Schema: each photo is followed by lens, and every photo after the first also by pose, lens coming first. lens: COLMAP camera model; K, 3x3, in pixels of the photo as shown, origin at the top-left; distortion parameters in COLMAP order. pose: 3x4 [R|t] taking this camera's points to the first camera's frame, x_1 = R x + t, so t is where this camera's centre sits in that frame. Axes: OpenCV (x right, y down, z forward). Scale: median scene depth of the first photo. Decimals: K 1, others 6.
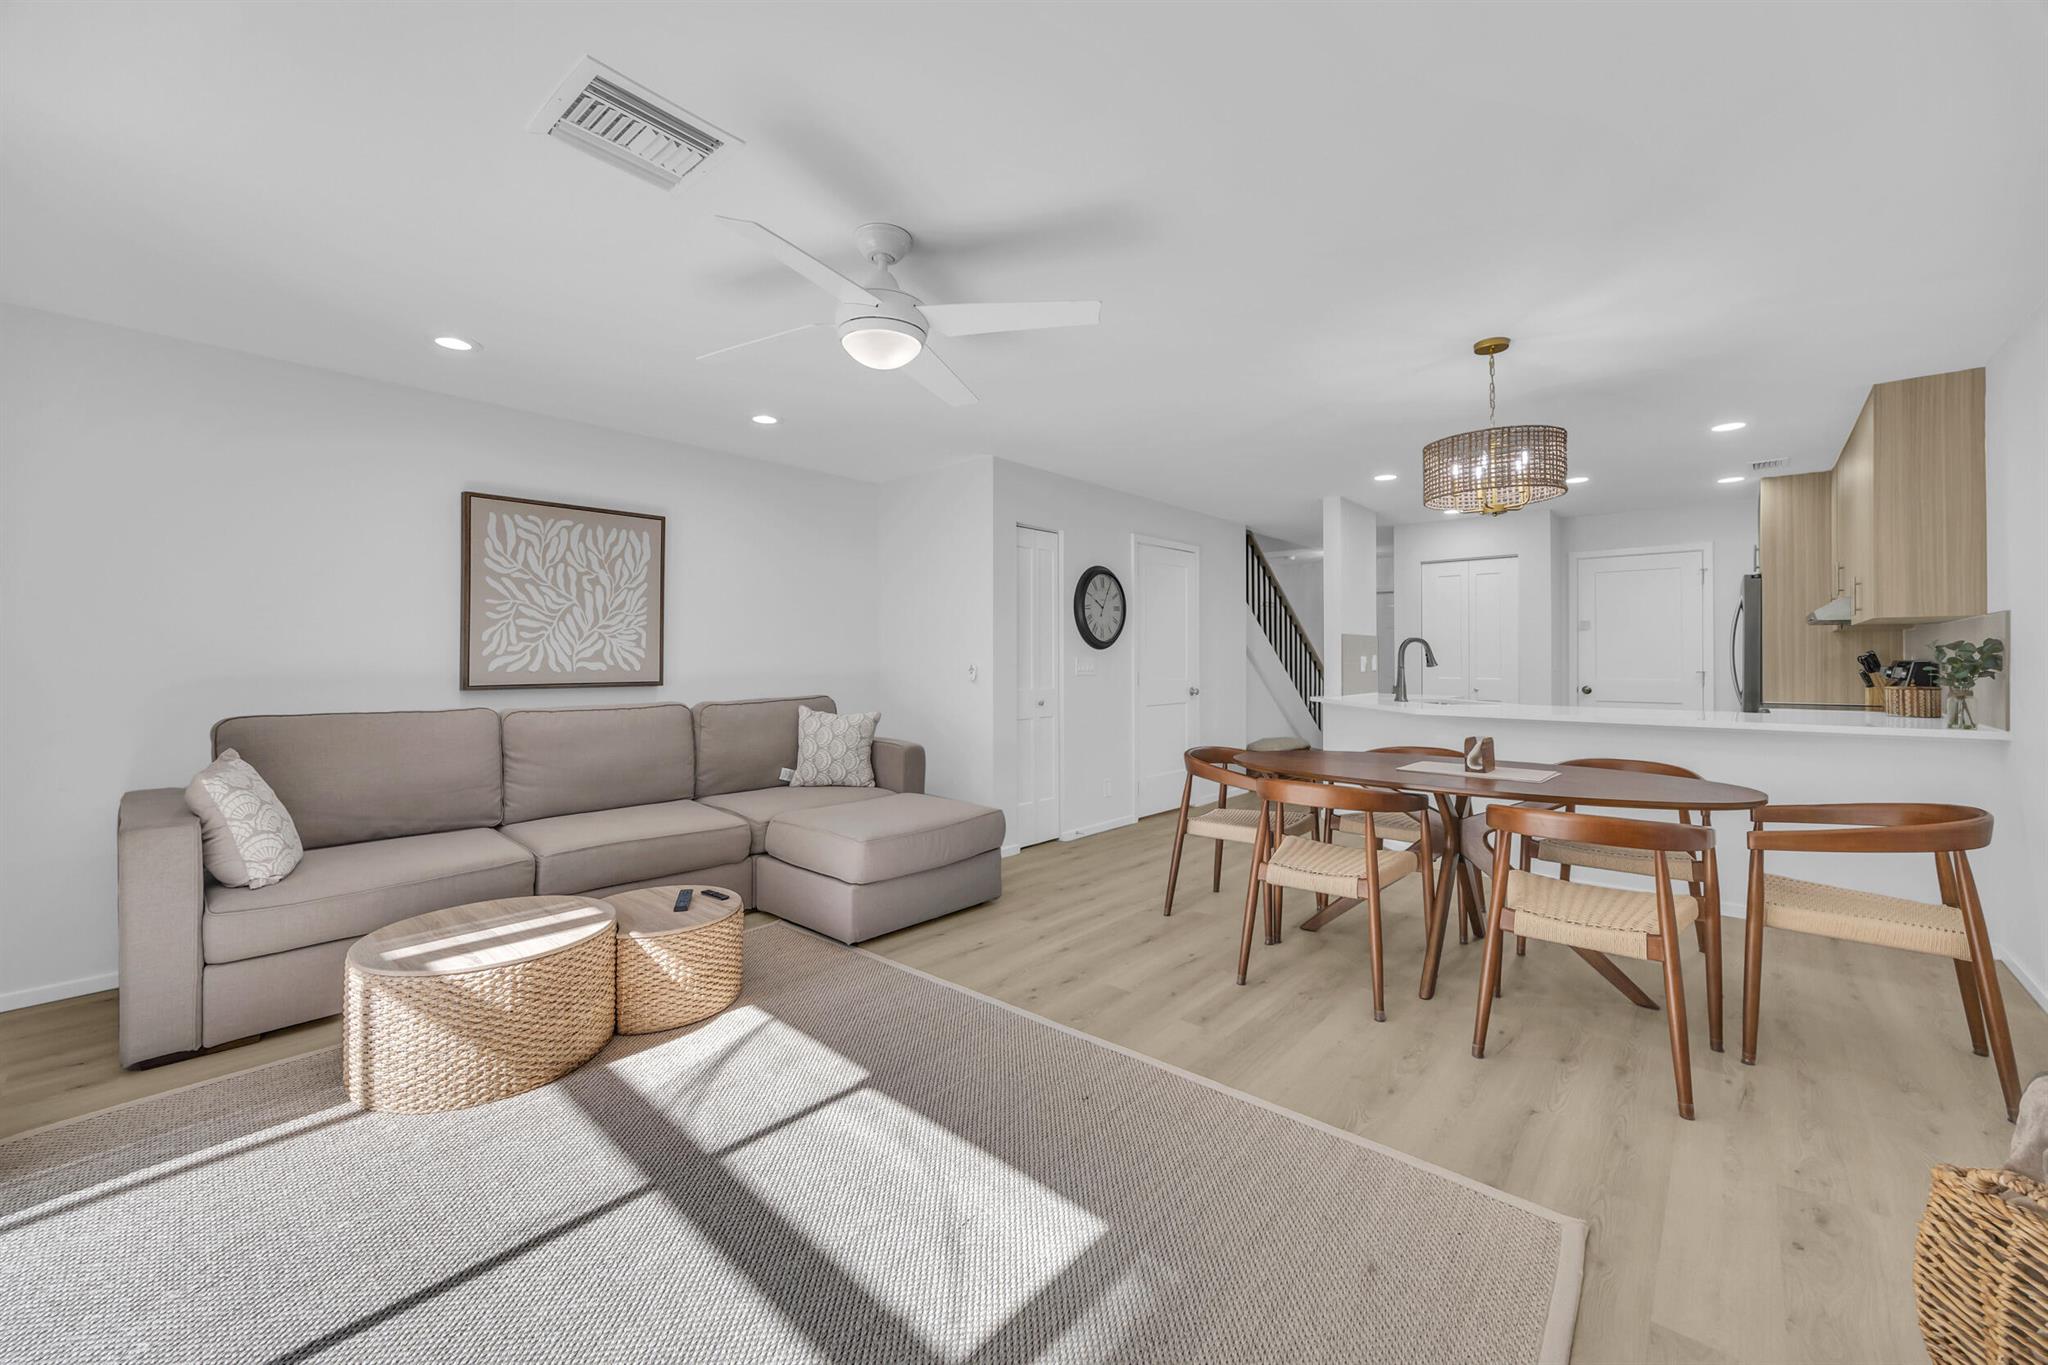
lens RADIAL K [[786.2, 0, 1035.1], [0, 786.2, 653.8], [0, 0, 1]] dist [-0.006323, 0.000366]
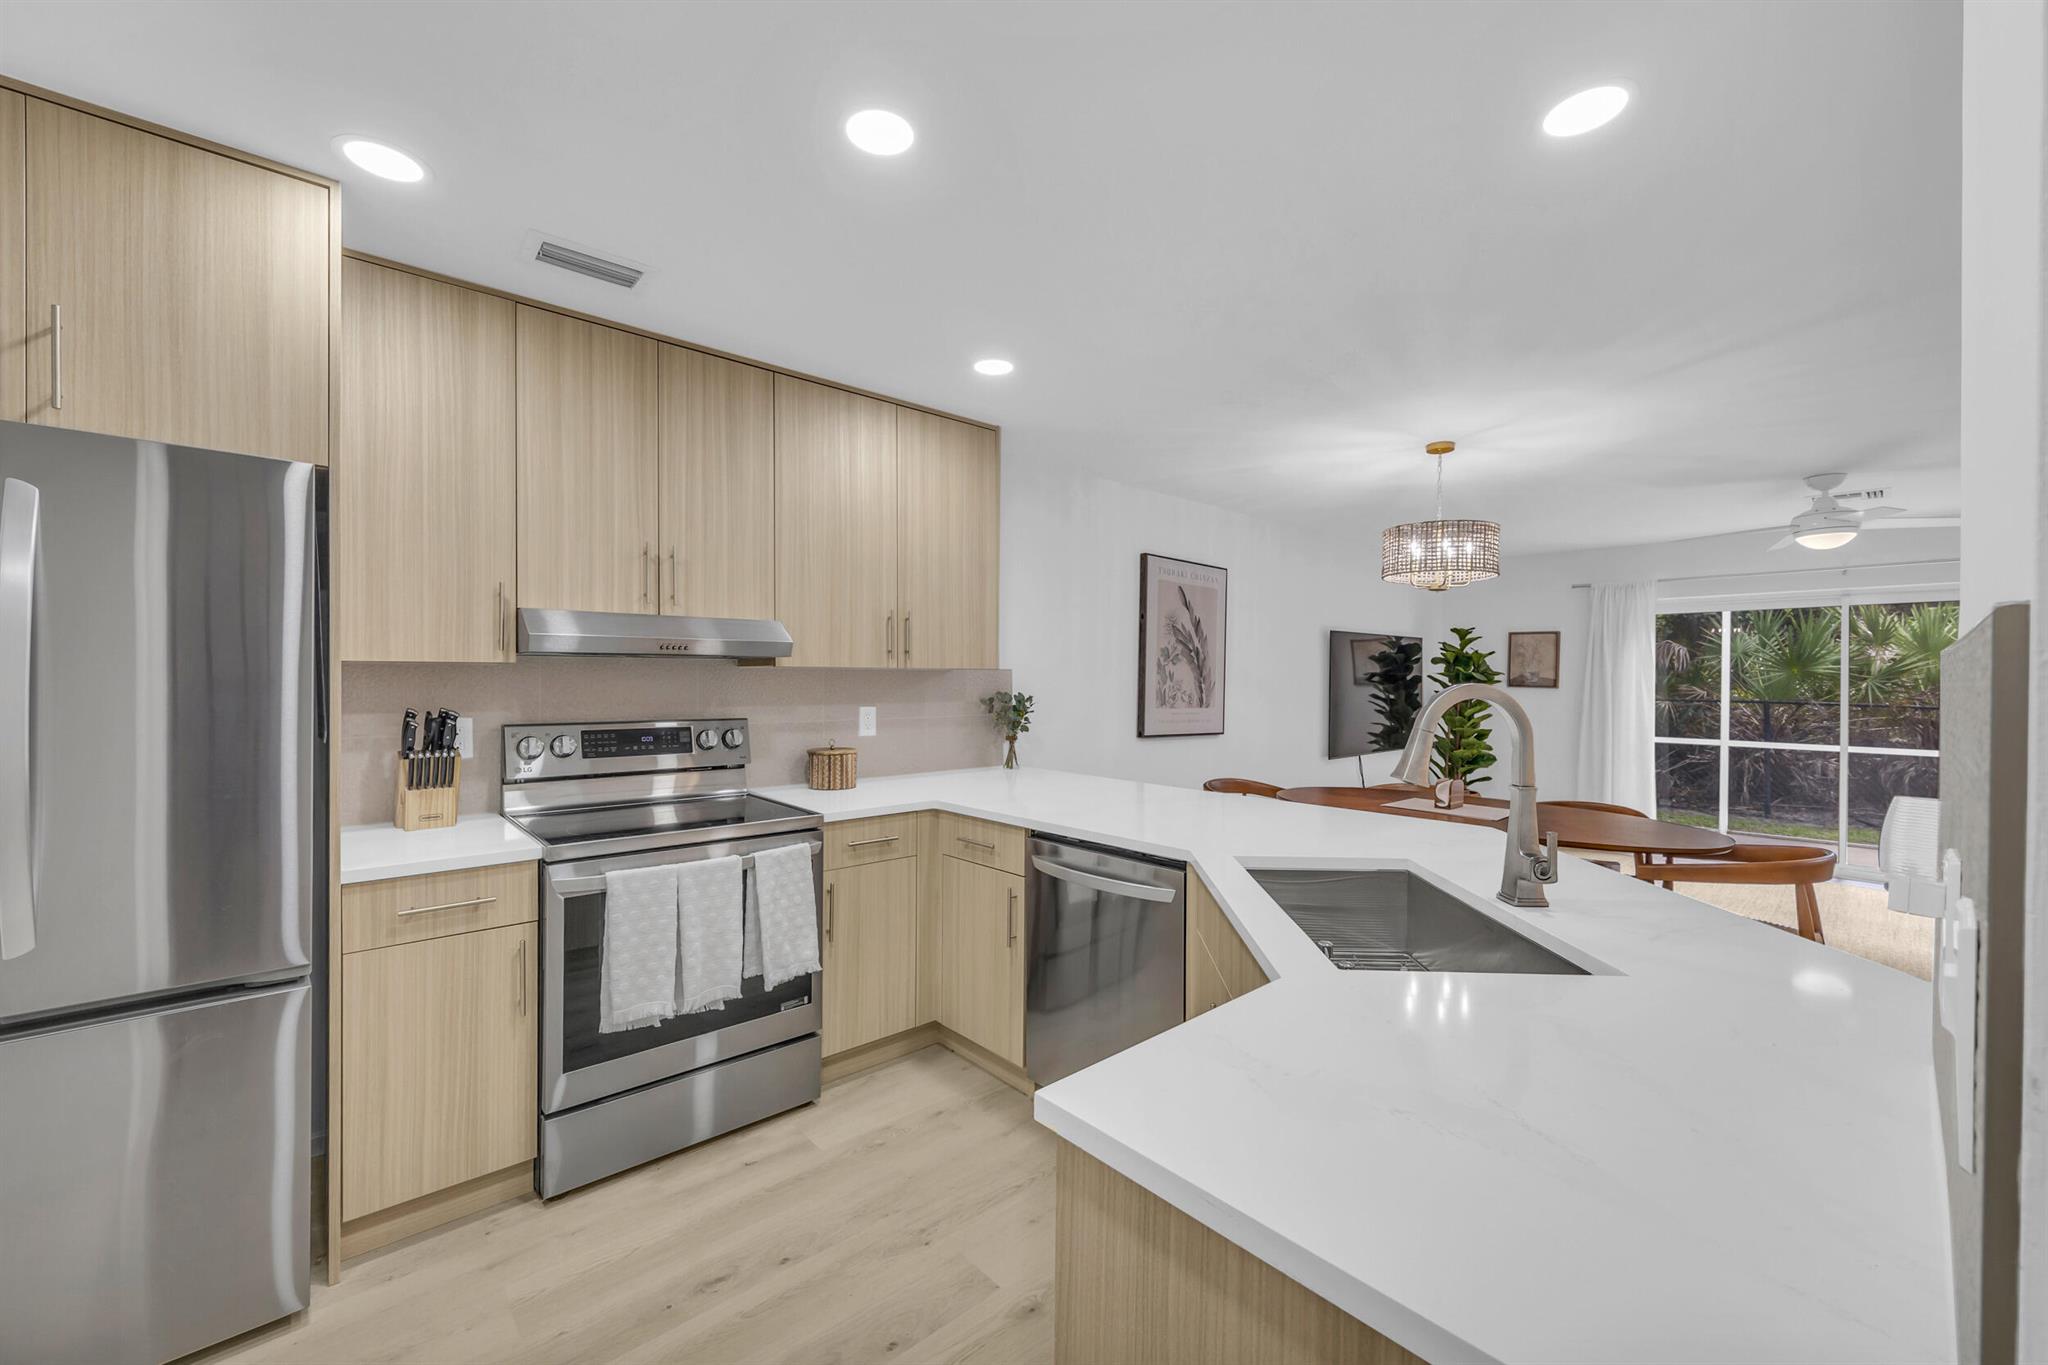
lens RADIAL K [[786.2, 0, 1033.4], [0, 786.2, 680.2], [0, 0, 1]] dist [-0.006323, 0.000366]
pose [[-0.992970, -0.006979, 0.118158, 0.788328], [-0.007189, 0.999973, -0.001351, -0.026992], [-0.118145, -0.002191, -0.992994, 1.687514]]
